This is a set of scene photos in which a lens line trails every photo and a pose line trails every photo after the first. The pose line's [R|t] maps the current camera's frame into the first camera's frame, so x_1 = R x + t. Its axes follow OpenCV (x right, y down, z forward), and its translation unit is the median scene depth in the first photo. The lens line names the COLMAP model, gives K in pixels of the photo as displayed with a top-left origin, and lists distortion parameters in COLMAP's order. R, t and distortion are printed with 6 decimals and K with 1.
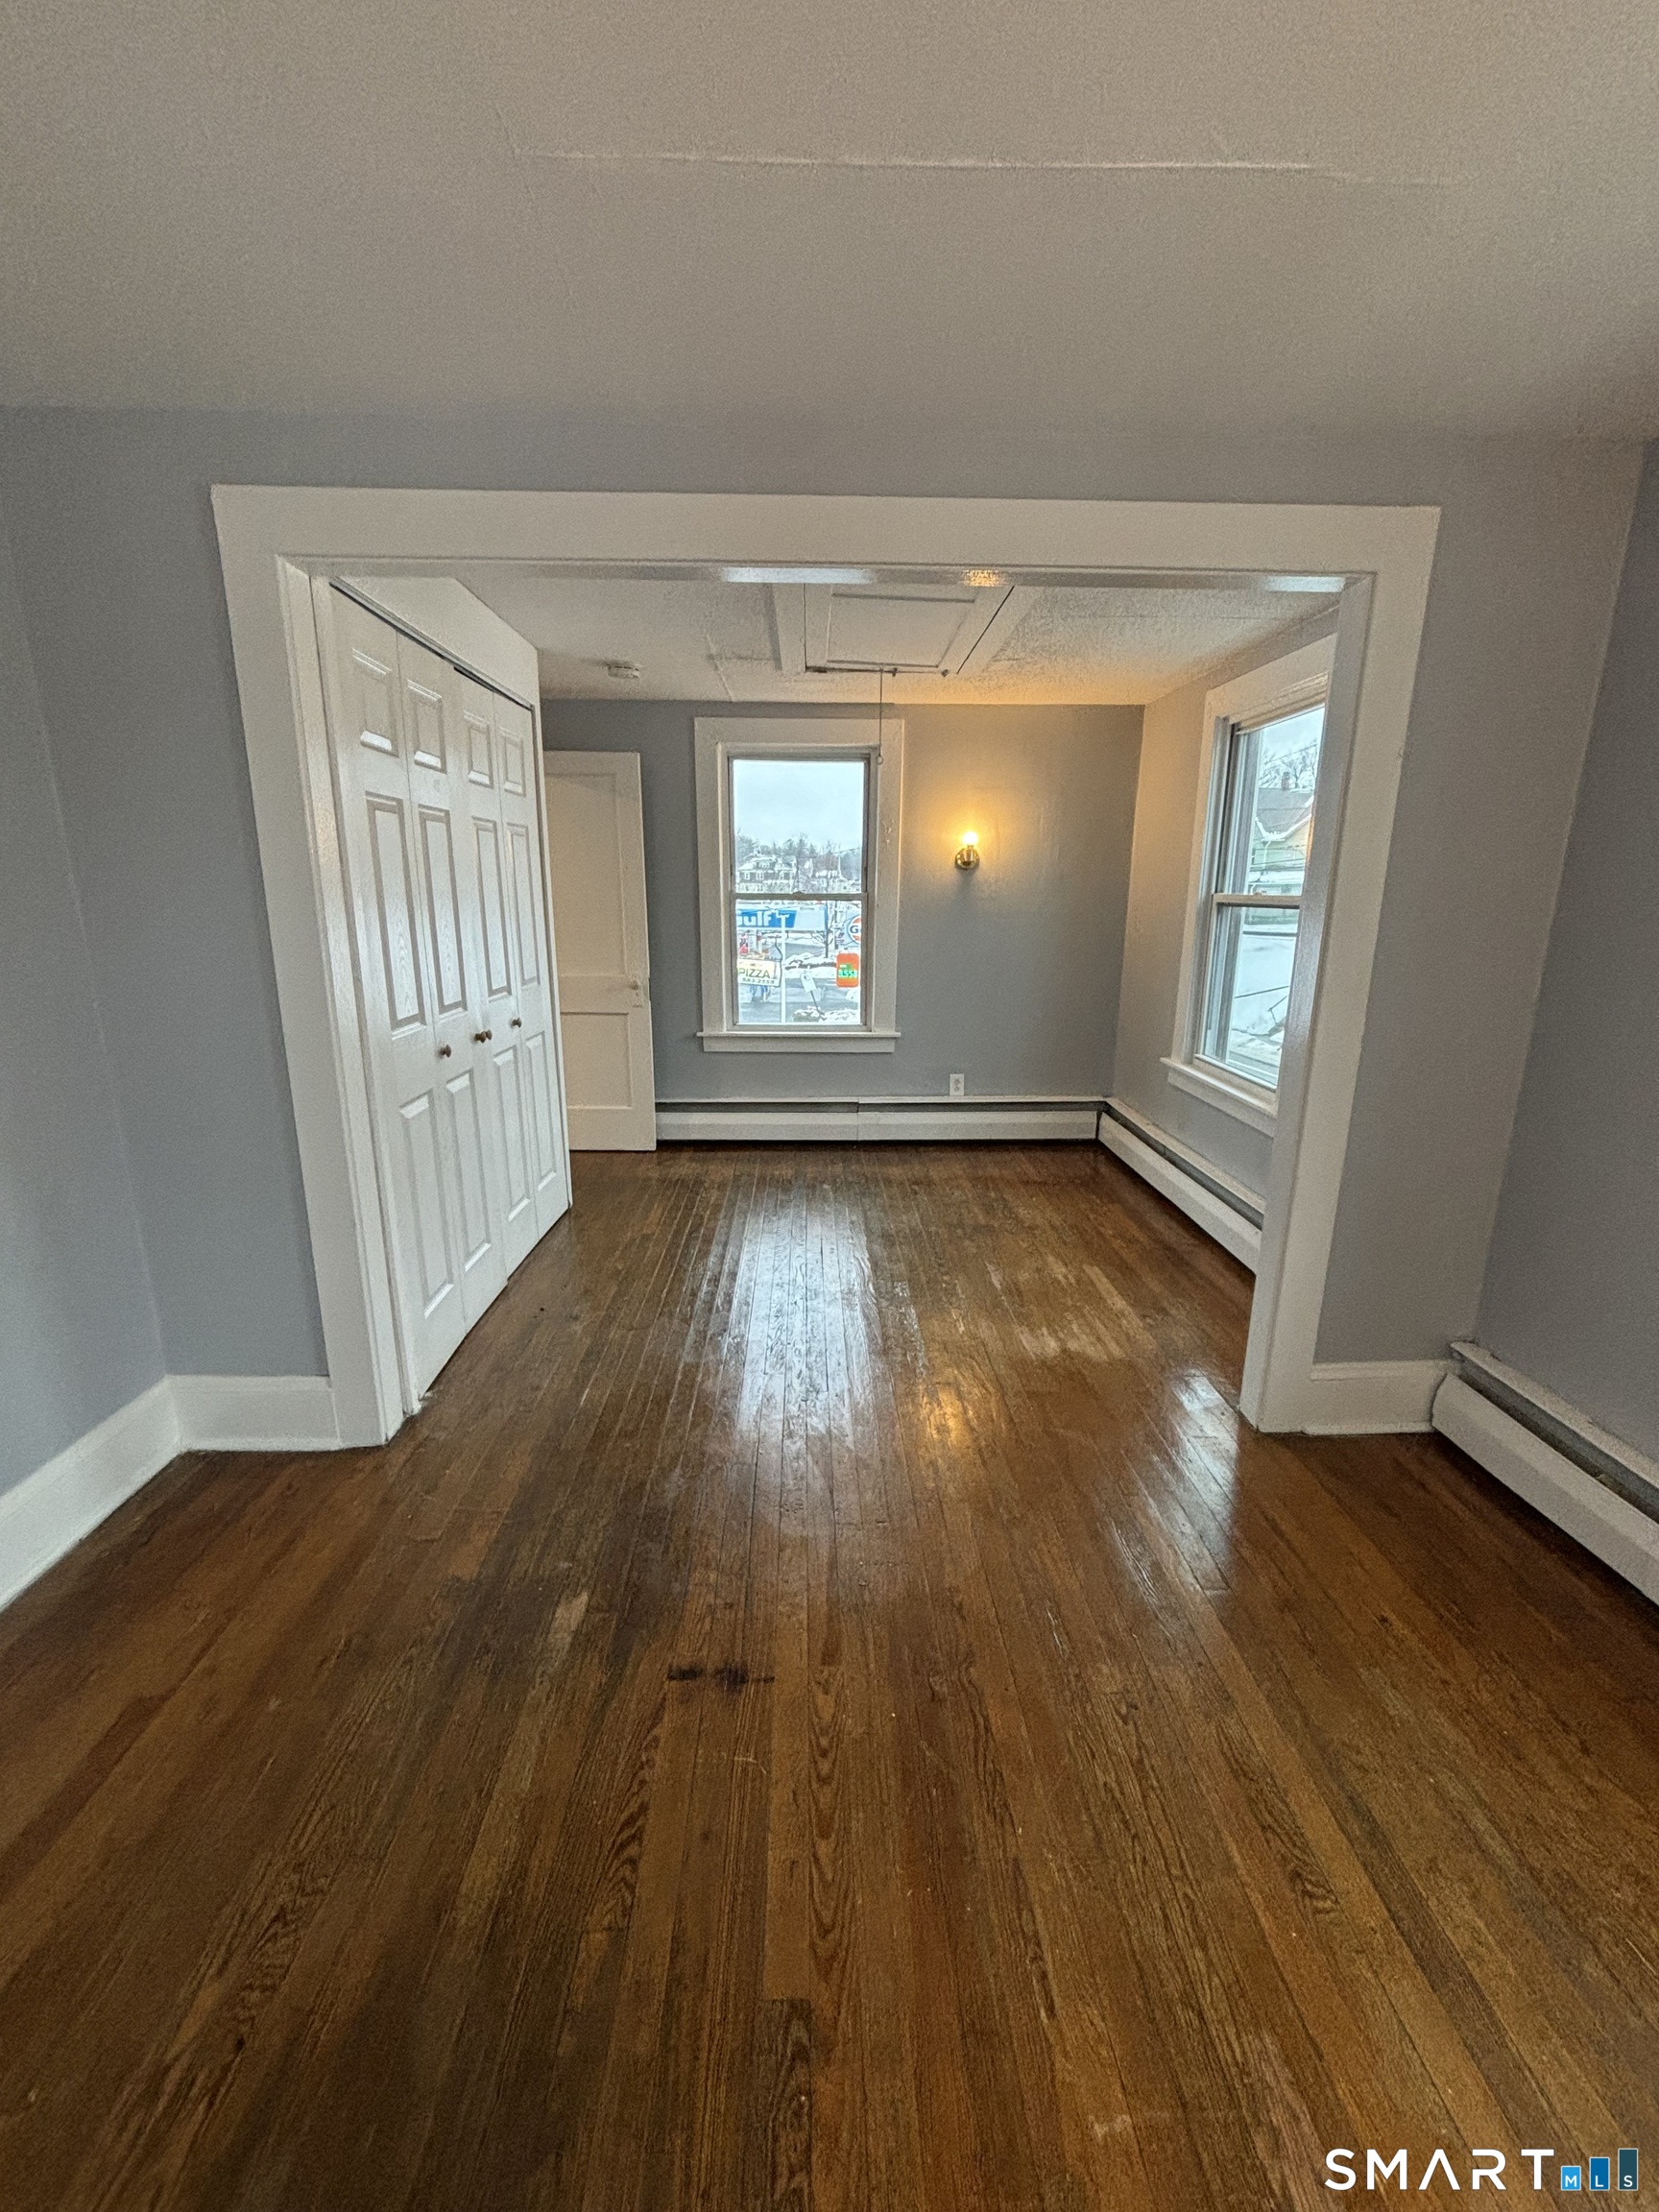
lens RADIAL K [[897.6, 0, 817.2], [0, 897.6, 1116.5], [0, 0, 1]] dist [0.004590, -0.000585]
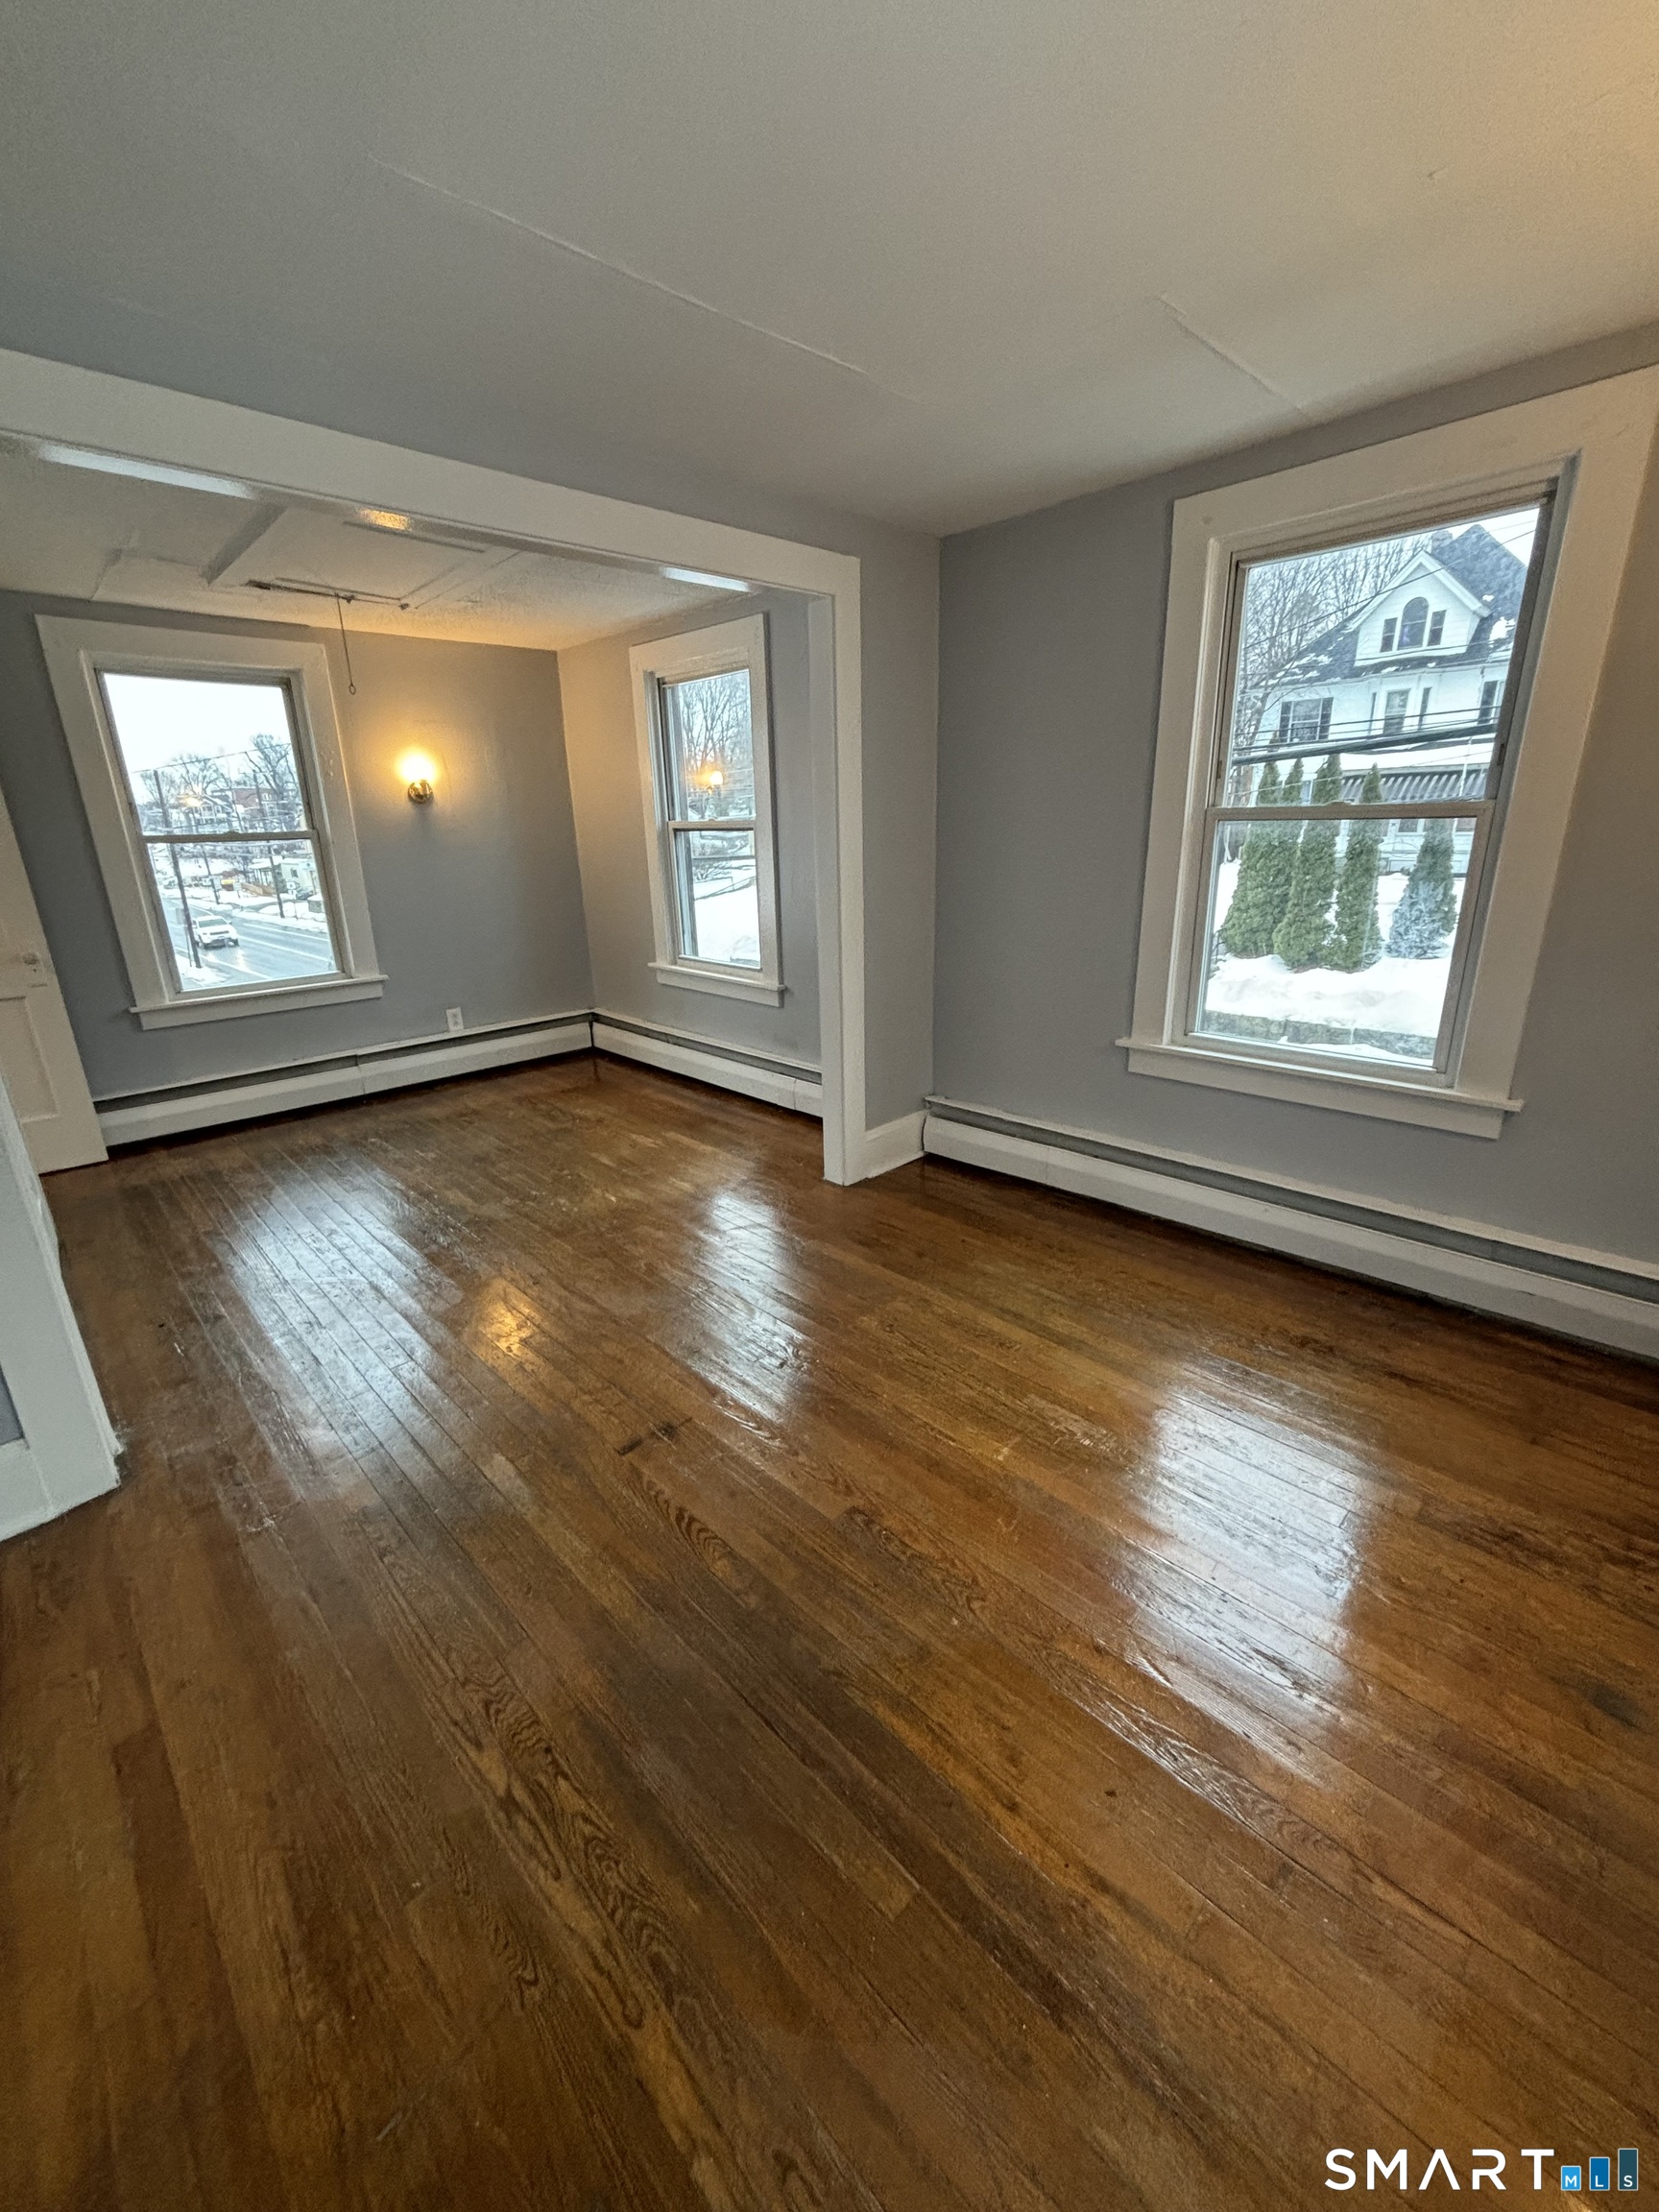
lens RADIAL K [[900.6, 0, 836.6], [0, 900.6, 1110.2], [0, 0, 1]] dist [0.002906, -0.000220]
pose [[0.730966, -0.231270, 0.642031, -0.267868], [0.194544, 0.972403, 0.128784, 0.021924], [-0.654096, 0.030767, 0.755785, -0.067089]]
